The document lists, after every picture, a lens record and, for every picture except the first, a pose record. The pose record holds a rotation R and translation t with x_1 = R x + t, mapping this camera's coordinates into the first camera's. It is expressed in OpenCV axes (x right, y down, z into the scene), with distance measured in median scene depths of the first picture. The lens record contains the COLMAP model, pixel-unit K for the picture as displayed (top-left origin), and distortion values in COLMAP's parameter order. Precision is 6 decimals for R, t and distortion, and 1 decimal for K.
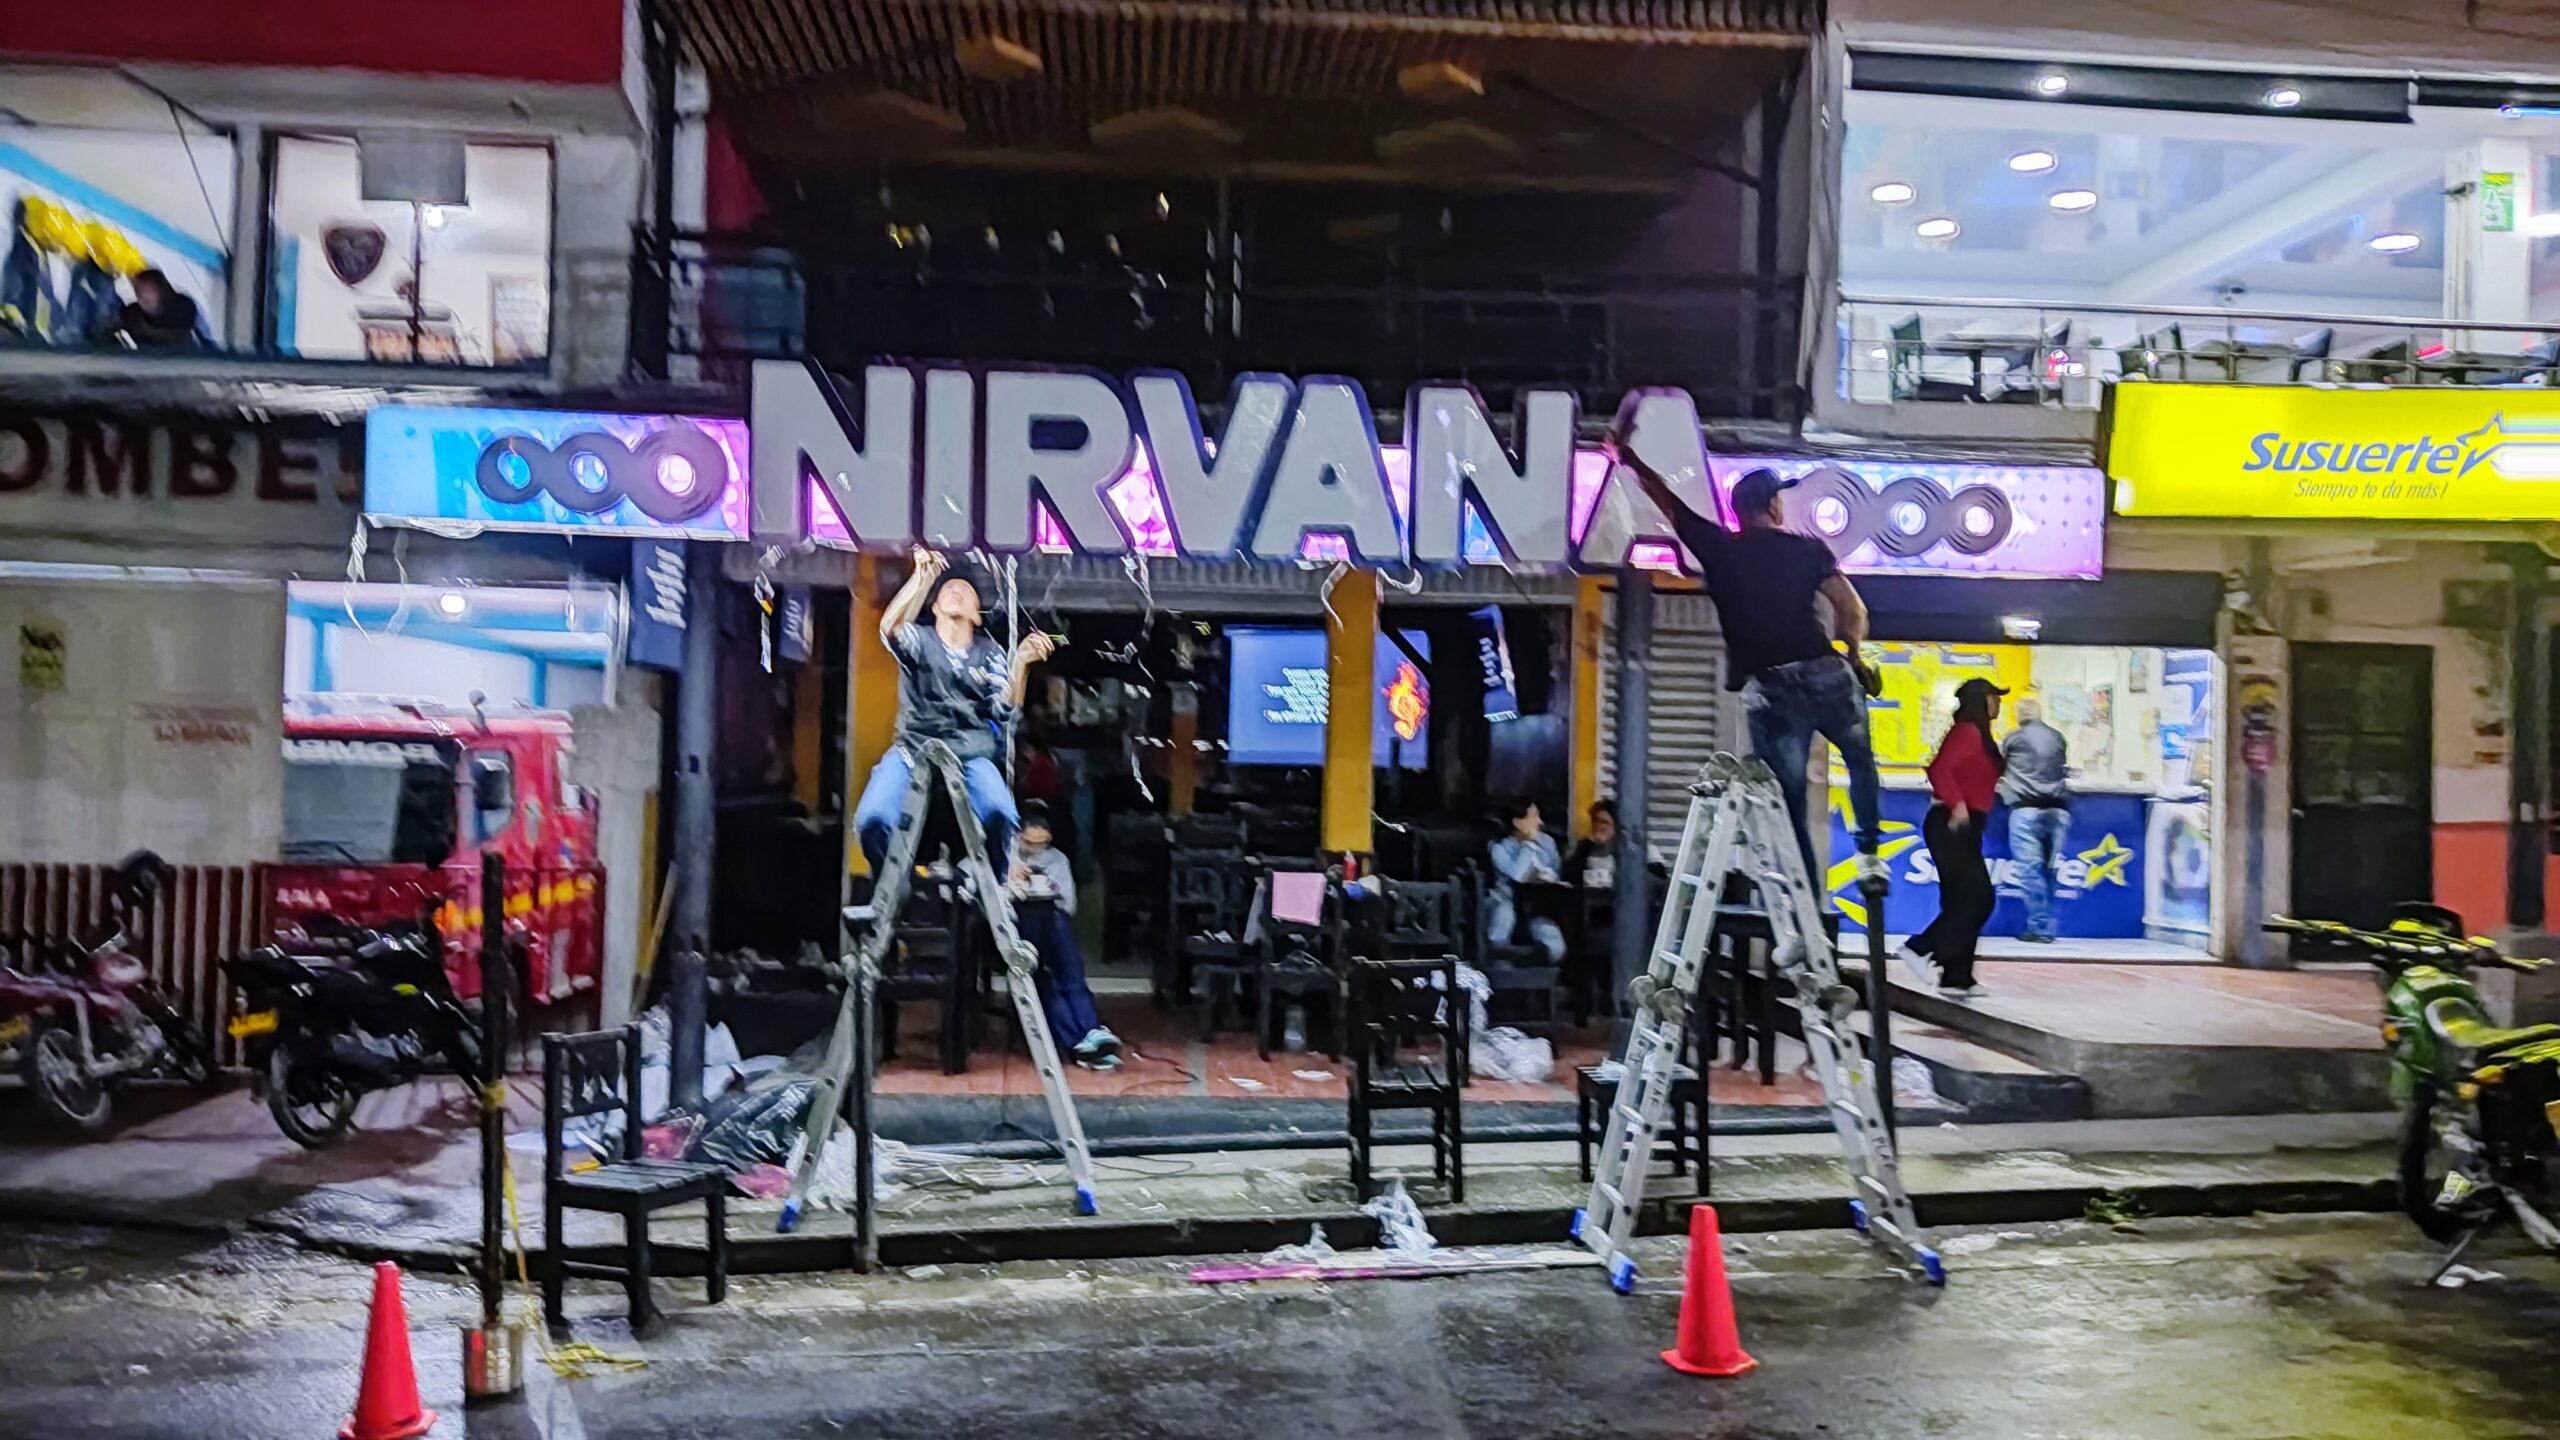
lens RADIAL K [[1918.3, 0, 1280.0], [0, 1918.3, 720.0], [0, 0, 1]] dist [0.109978, -0.185159]
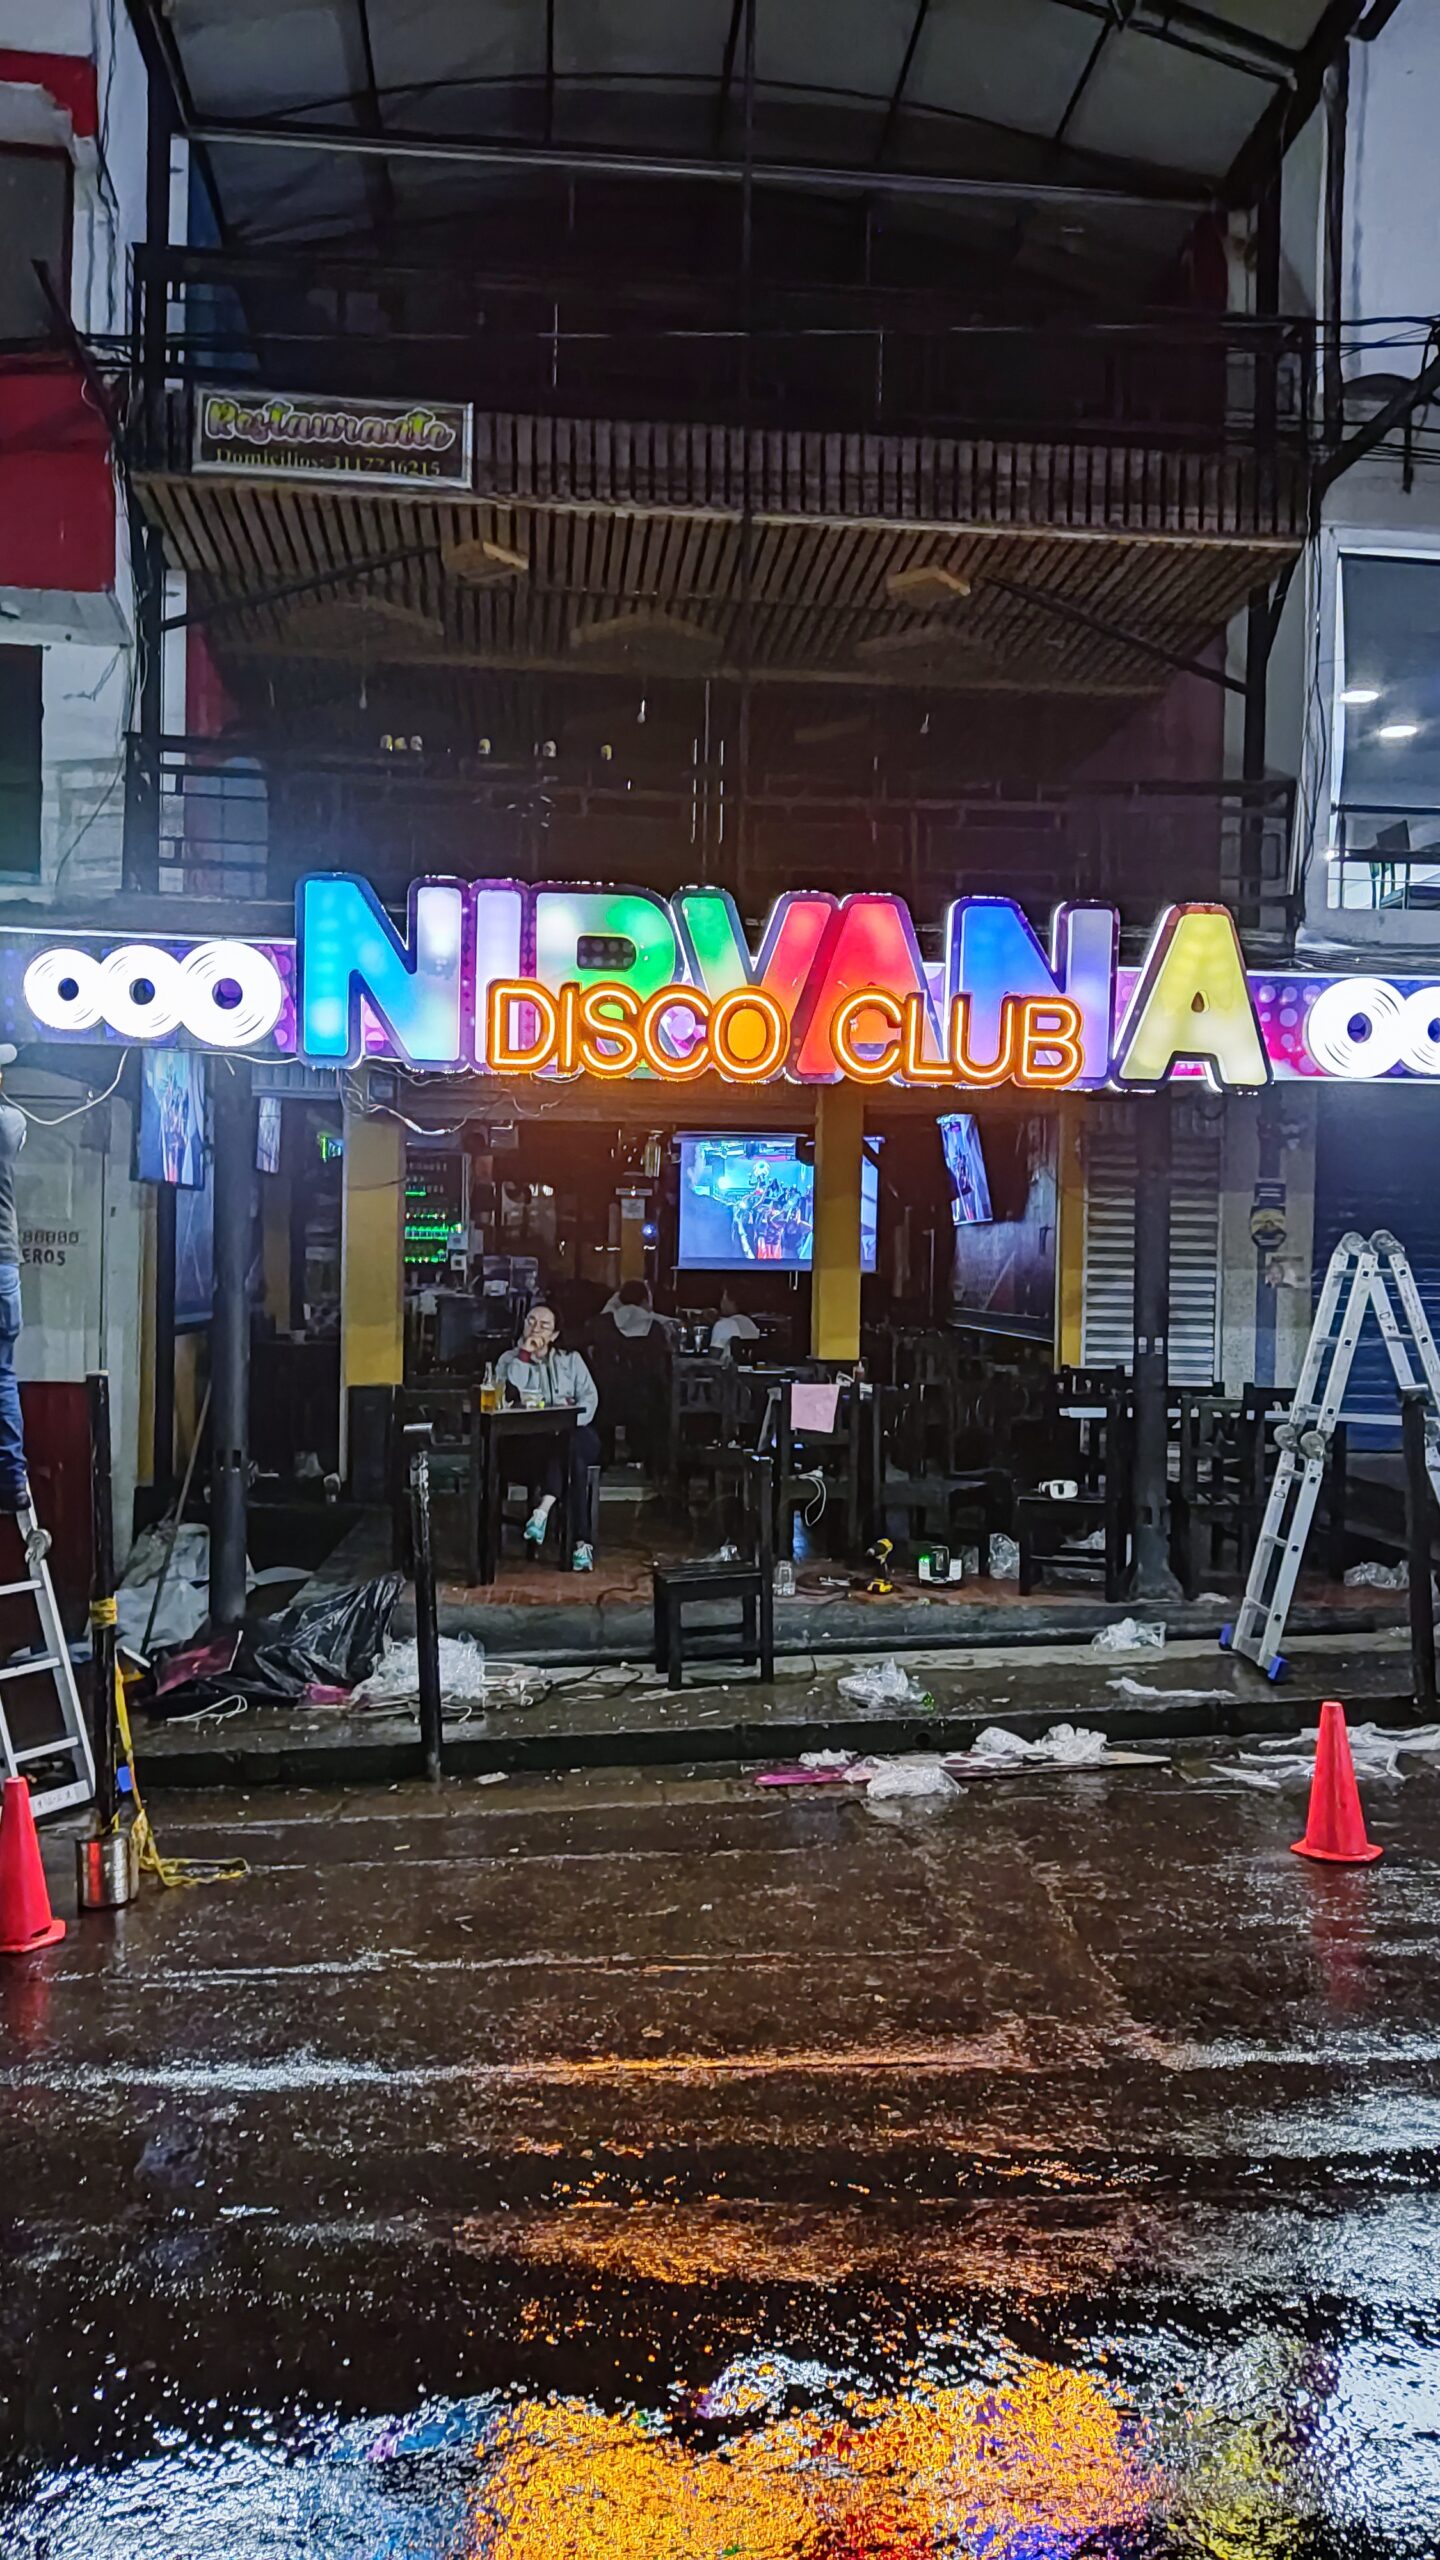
lens RADIAL K [[1918.3, 0, 715.5], [0, 1918.3, 1292.1], [0, 0, 1]] dist [0.109978, -0.185159]
pose [[0.999763, -0.006856, 0.020687, -0.057216], [0.006057, 0.999242, 0.038453, -0.006957], [-0.020935, -0.038319, 0.999046, -0.007452]]
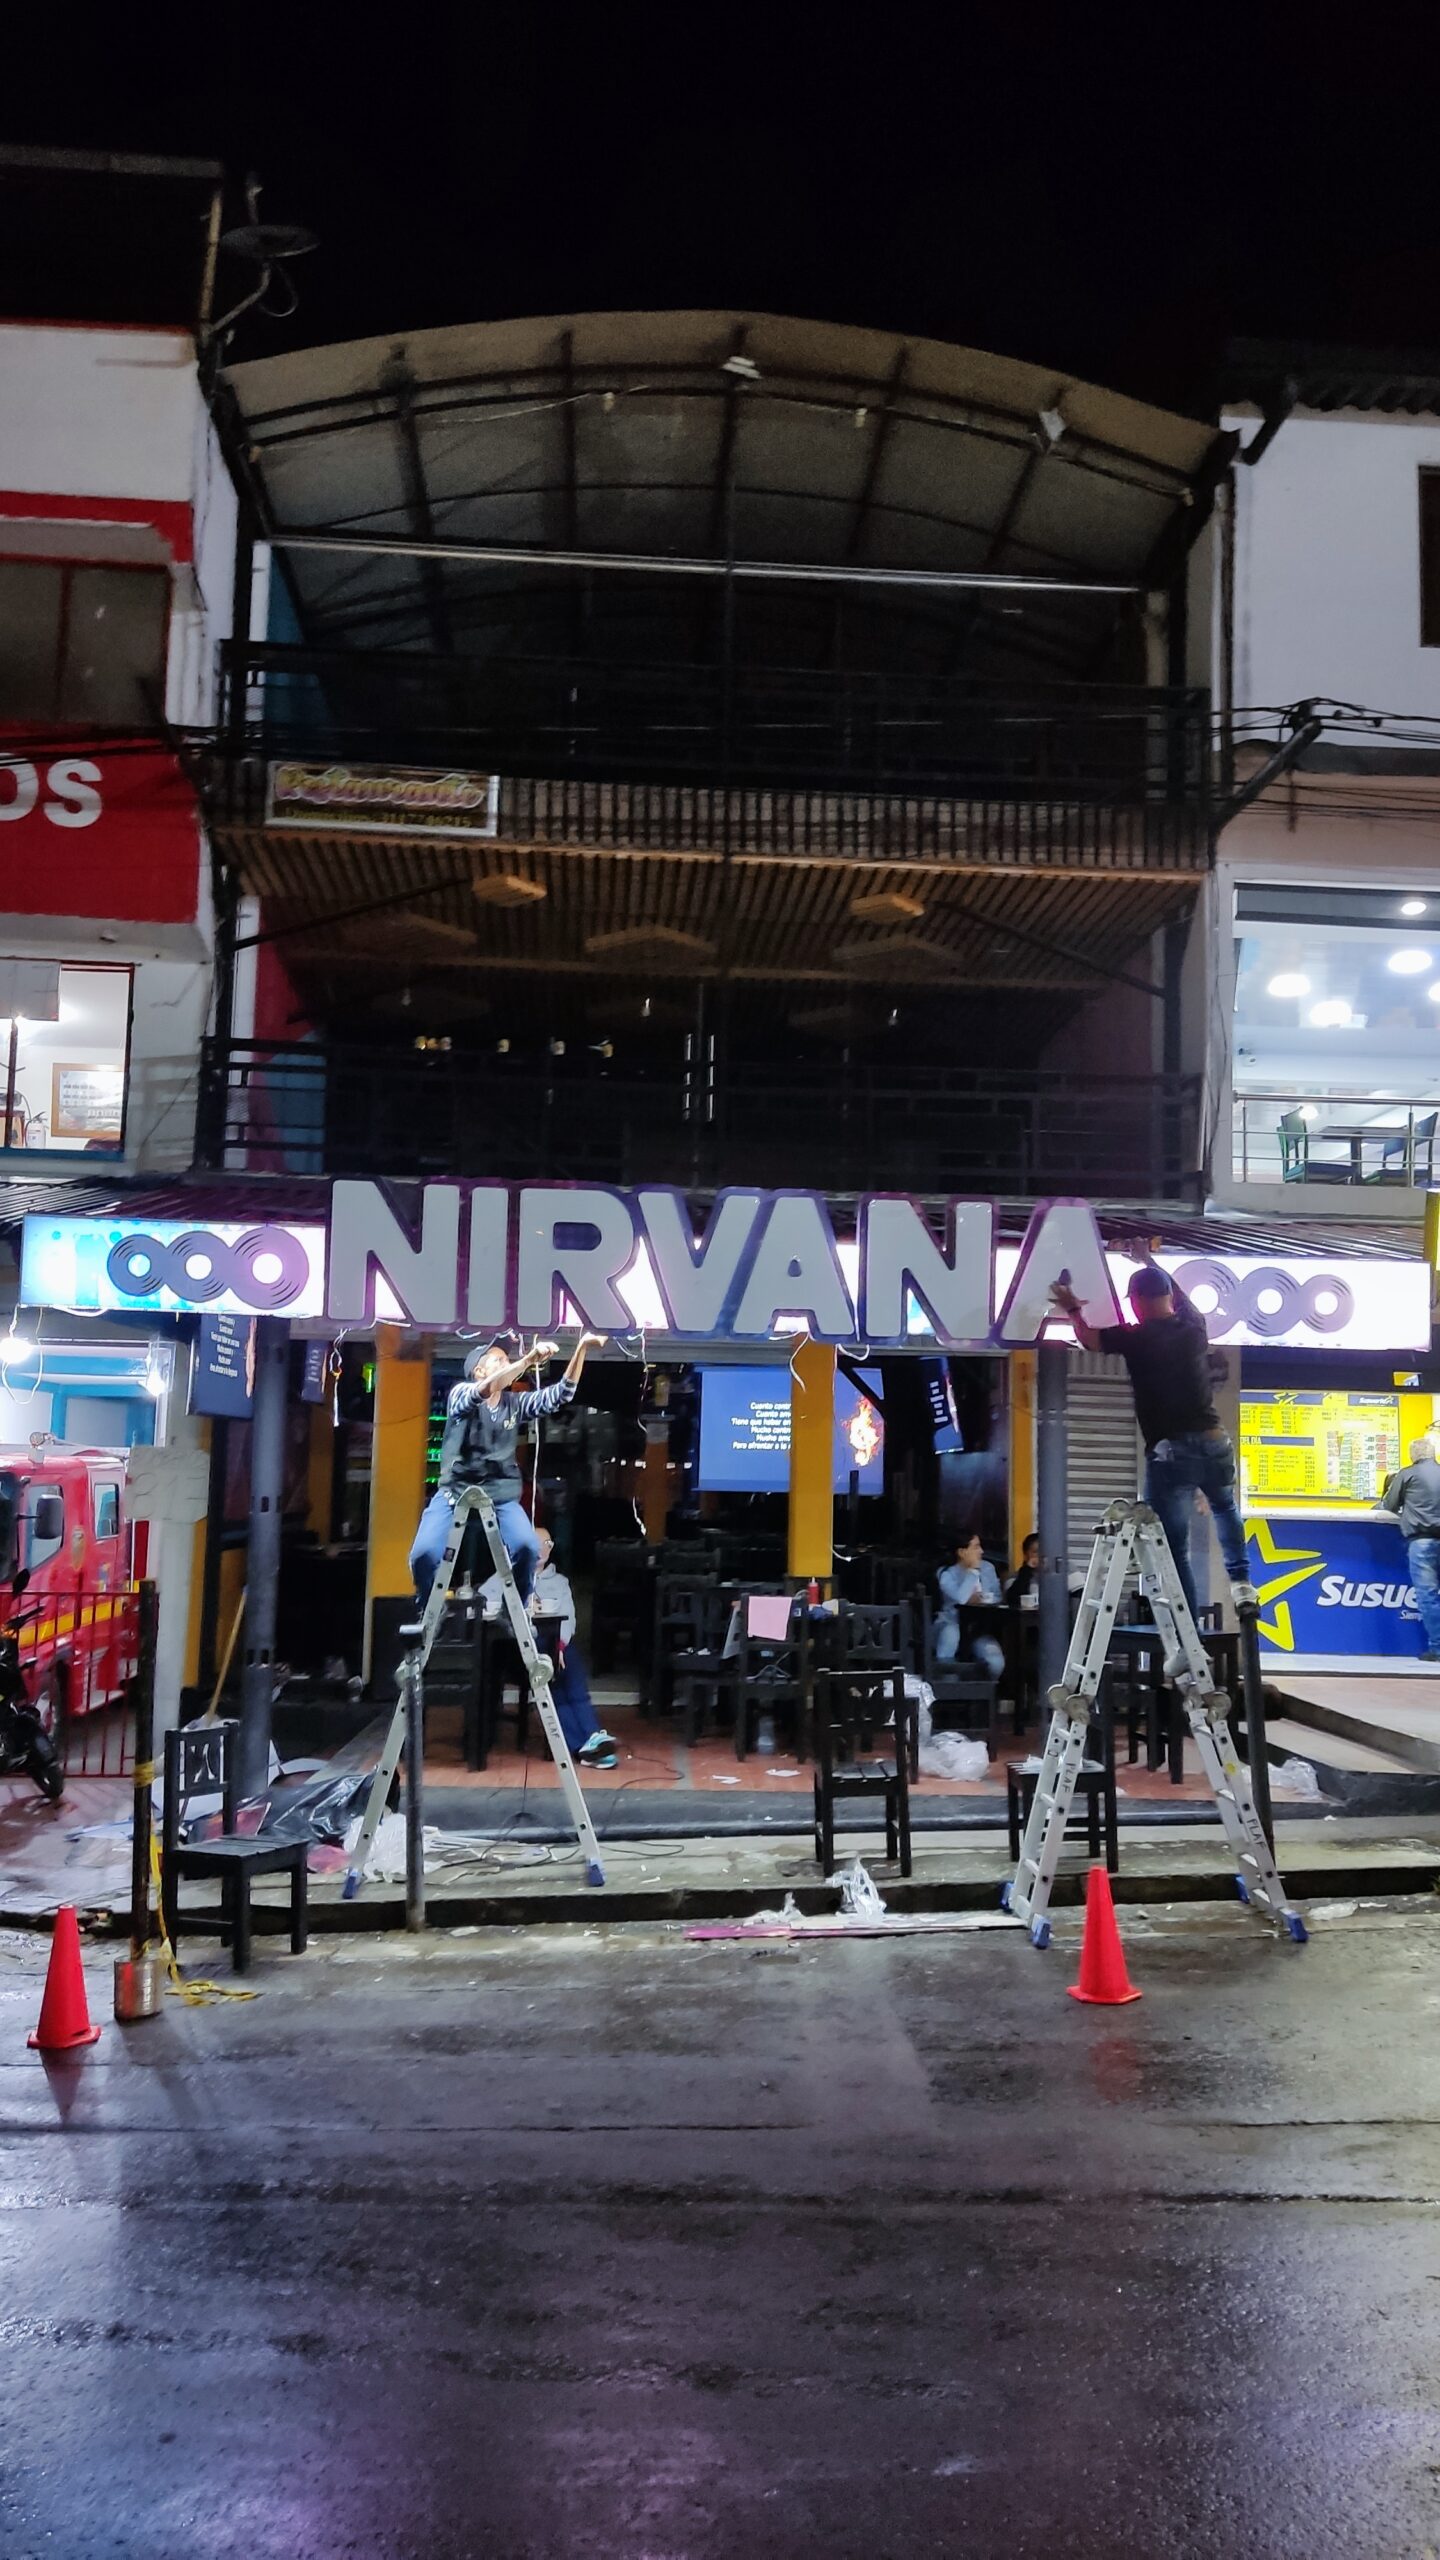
lens RADIAL K [[1932.6, 0, 714.5], [0, 1932.6, 1275.1], [0, 0, 1]] dist [0.068486, -0.001487]
pose [[0.999924, -0.000962, -0.012291, -0.007983], [-0.000064, 0.996530, -0.083230, -0.014540], [0.012328, 0.083224, 0.996455, -0.163365]]
